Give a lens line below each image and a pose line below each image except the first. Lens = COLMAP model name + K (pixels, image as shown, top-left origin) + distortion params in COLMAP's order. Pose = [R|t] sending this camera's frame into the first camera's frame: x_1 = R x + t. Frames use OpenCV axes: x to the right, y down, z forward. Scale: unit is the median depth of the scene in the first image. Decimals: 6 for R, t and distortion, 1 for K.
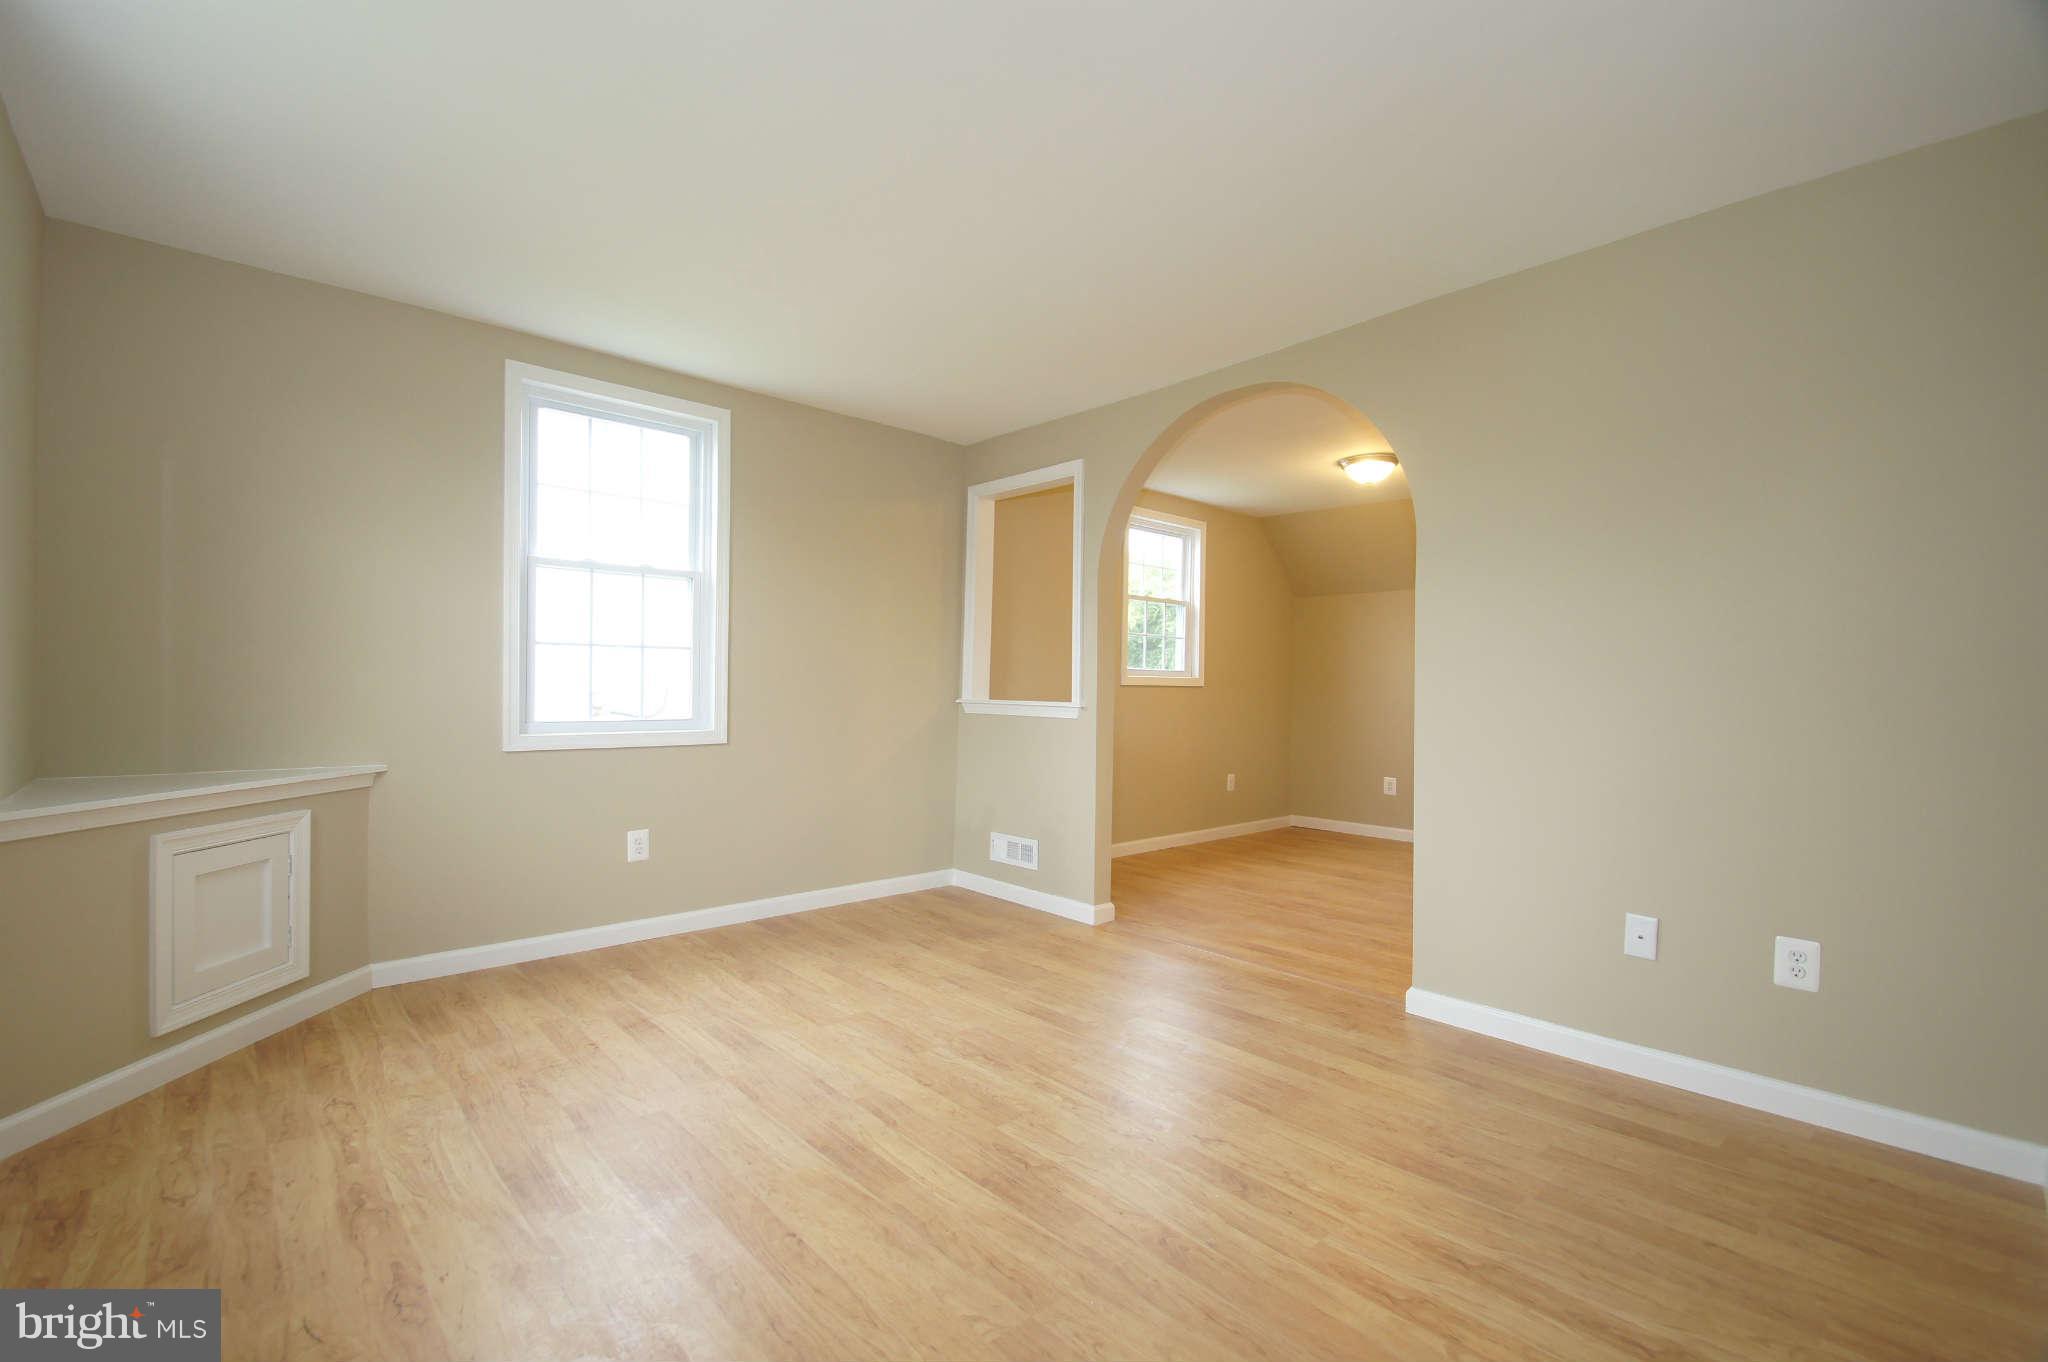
lens RADIAL K [[906.7, 0, 979.2], [0, 906.7, 685.4], [0, 0, 1]] dist [0.017213, -0.018119]
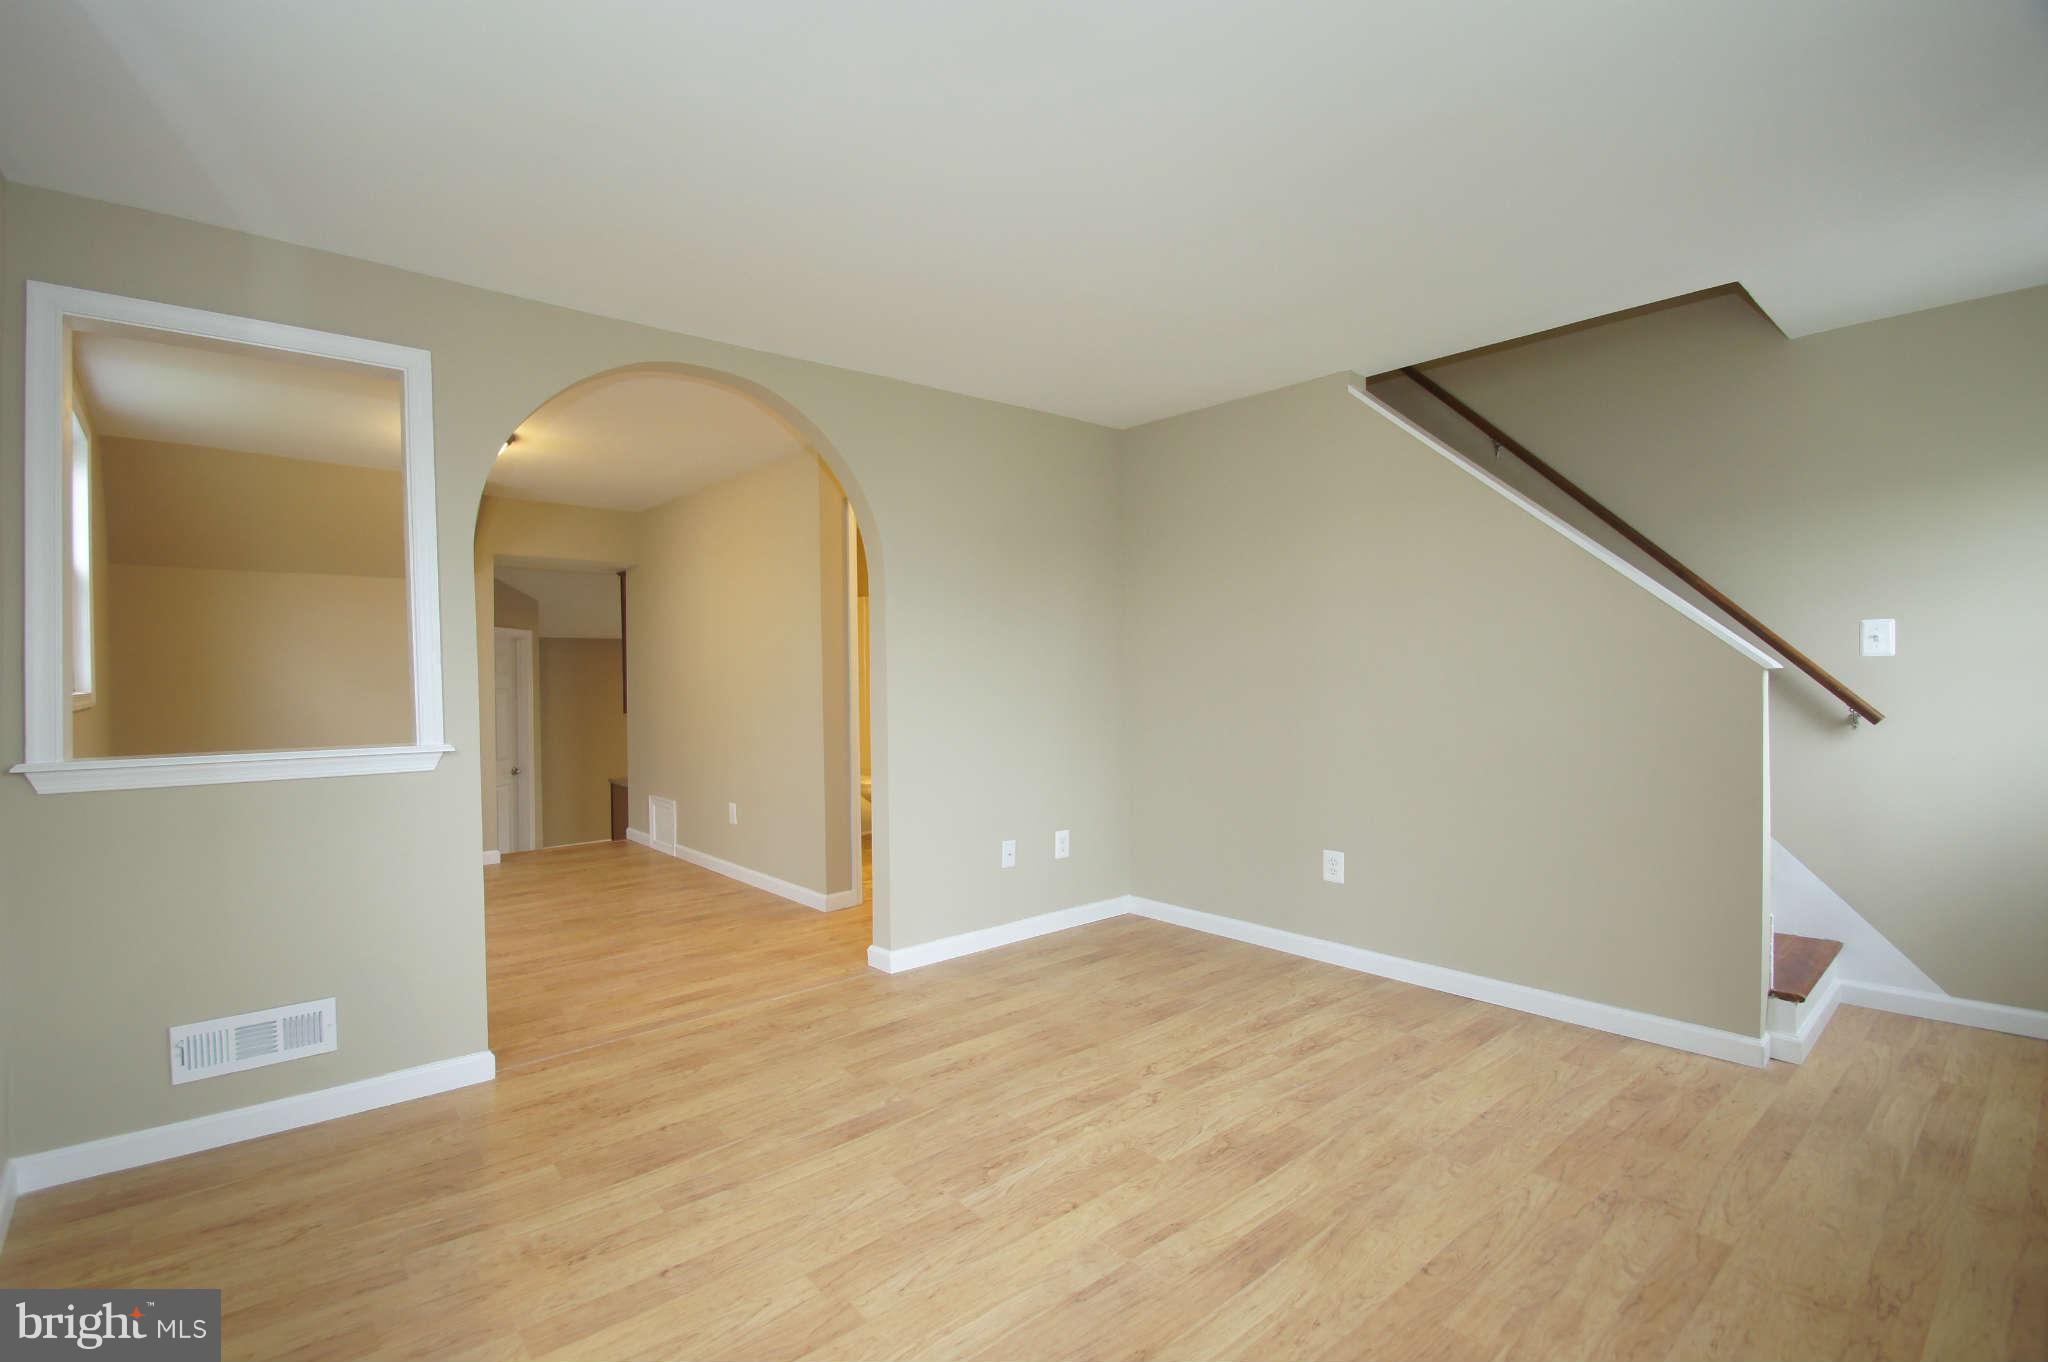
lens RADIAL K [[906.7, 0, 979.2], [0, 906.7, 685.4], [0, 0, 1]] dist [0.017213, -0.018119]
pose [[0.015982, -0.024695, 0.999567, -0.720941], [0.007350, 0.999671, 0.024580, -0.048261], [-0.999845, 0.006954, 0.016159, 0.876344]]
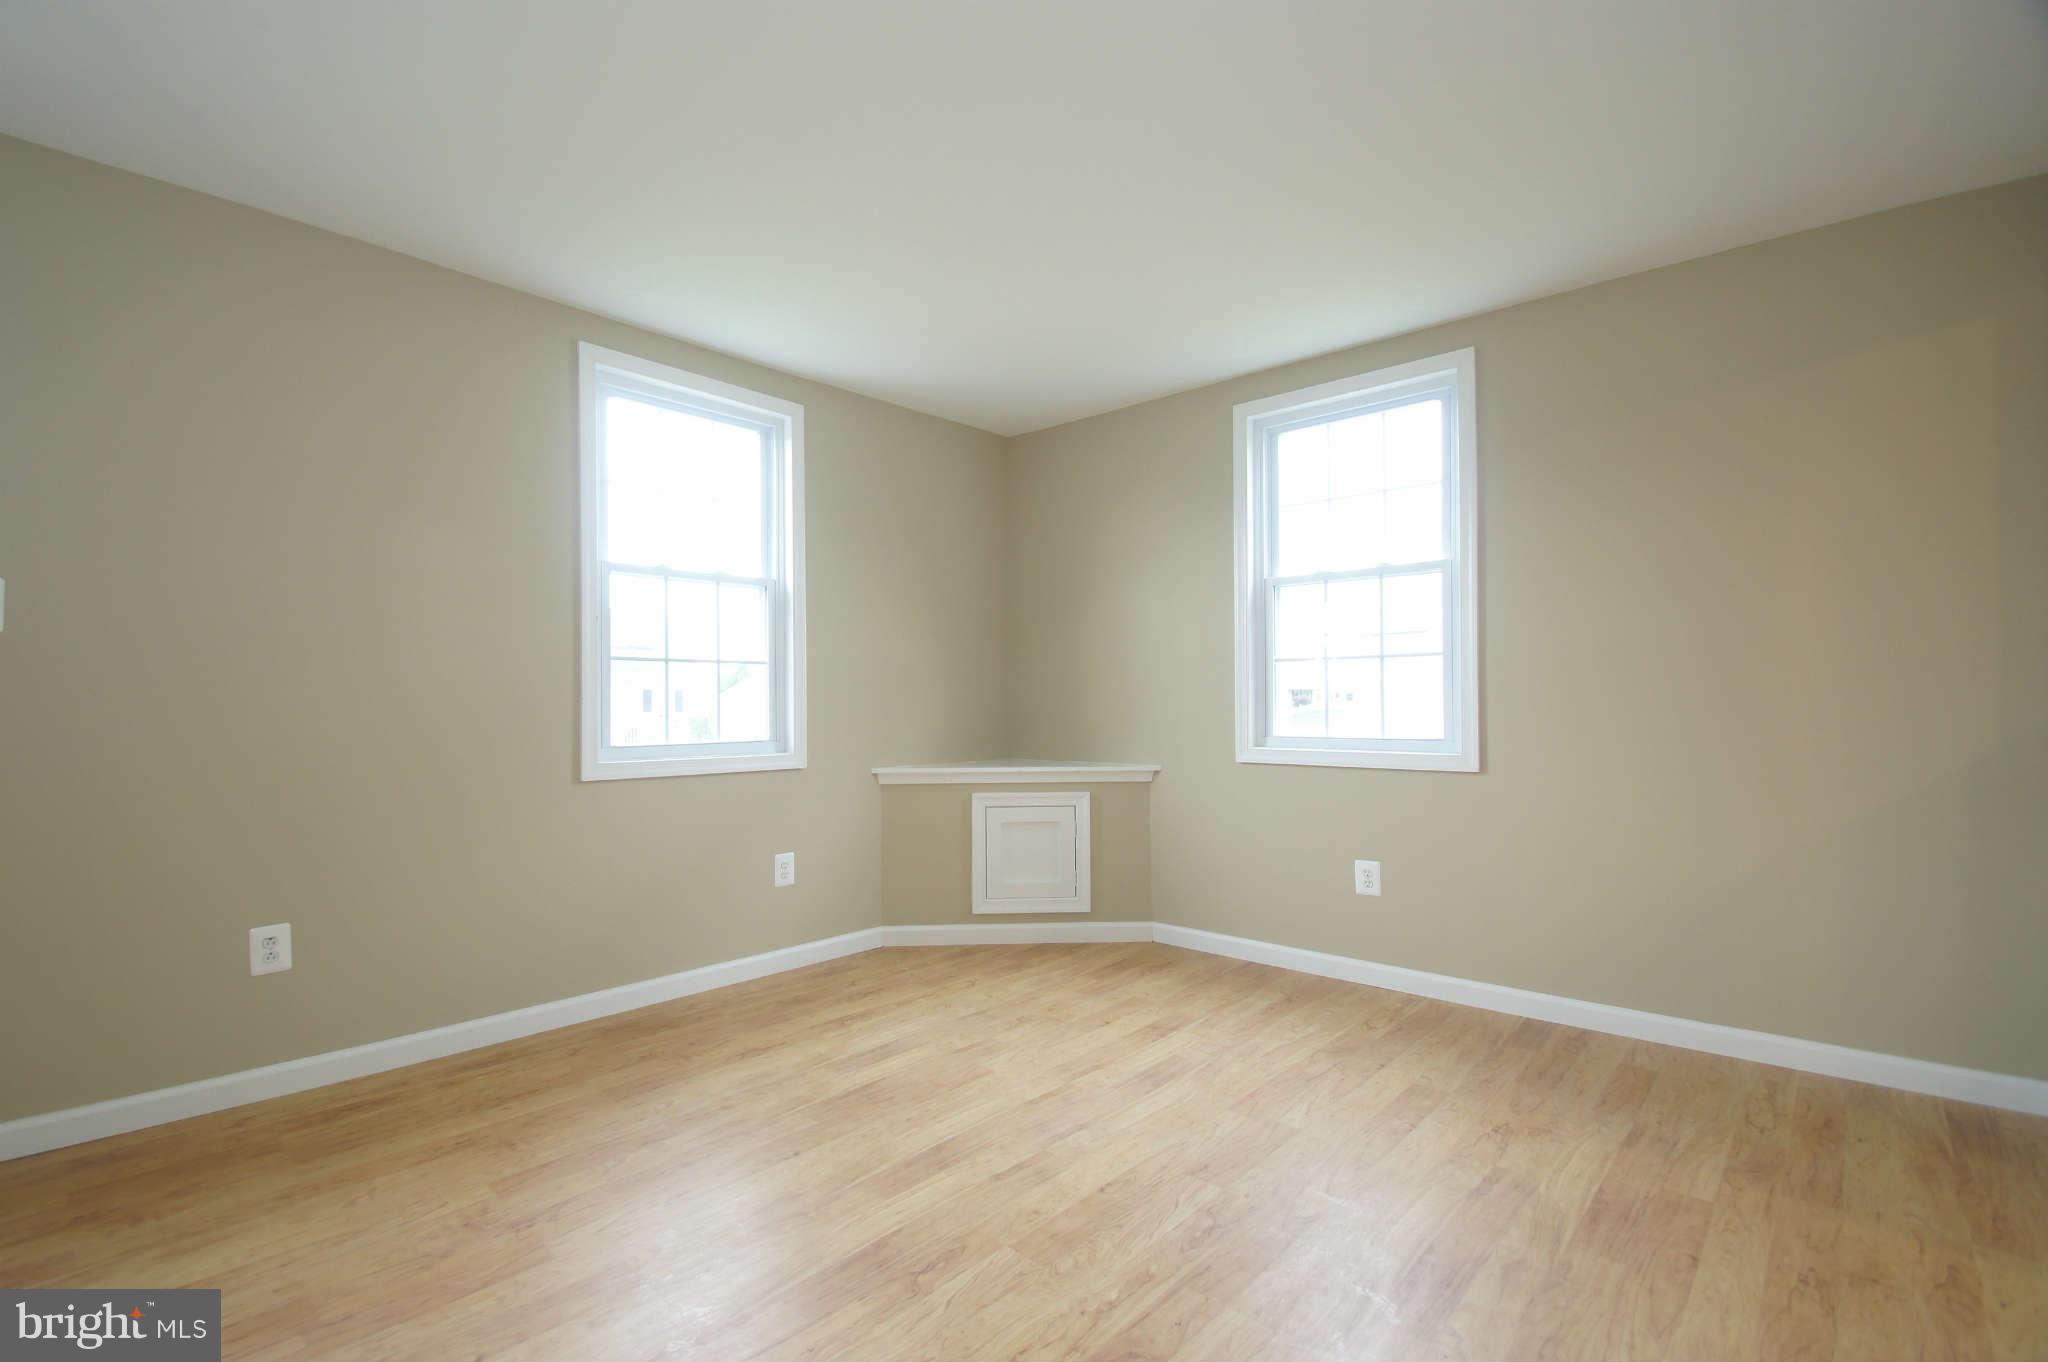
lens RADIAL K [[906.7, 0, 979.2], [0, 906.7, 685.4], [0, 0, 1]] dist [0.017213, -0.018119]
pose [[0.103101, -0.030124, -0.994215, 0.610953], [0.006200, 0.999541, -0.029643, 0.012872], [0.994652, -0.003108, 0.103240, 0.662666]]
